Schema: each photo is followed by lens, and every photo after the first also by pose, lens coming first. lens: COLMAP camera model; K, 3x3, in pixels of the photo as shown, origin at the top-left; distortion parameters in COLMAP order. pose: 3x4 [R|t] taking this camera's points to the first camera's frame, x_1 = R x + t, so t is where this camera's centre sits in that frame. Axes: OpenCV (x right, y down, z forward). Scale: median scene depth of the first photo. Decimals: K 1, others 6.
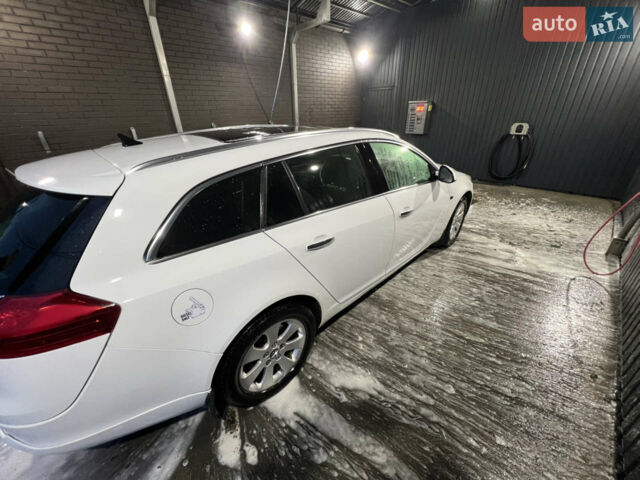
lens RADIAL K [[260.4, 0, 320.0], [0, 260.4, 240.0], [0, 0, 1]] dist [-0.000336, -0.000741]
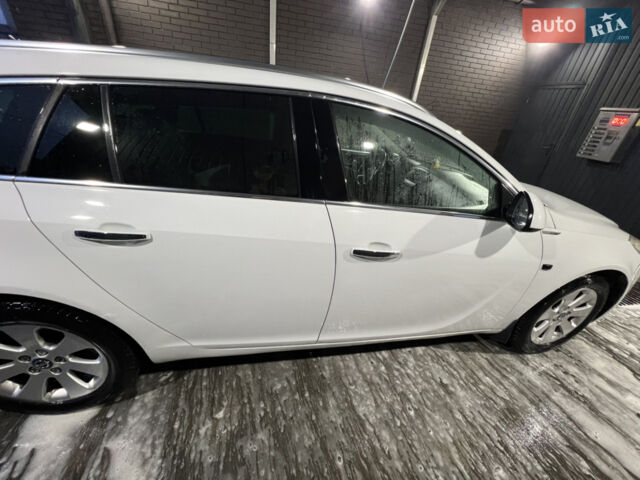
lens RADIAL K [[260.4, 0, 320.0], [0, 260.4, 240.0], [0, 0, 1]] dist [-0.000336, -0.000741]
pose [[0.830909, 0.342023, -0.438874, 0.279777], [-0.346169, 0.935289, 0.073494, -0.078760], [0.435610, 0.090858, 0.895538, 0.298094]]
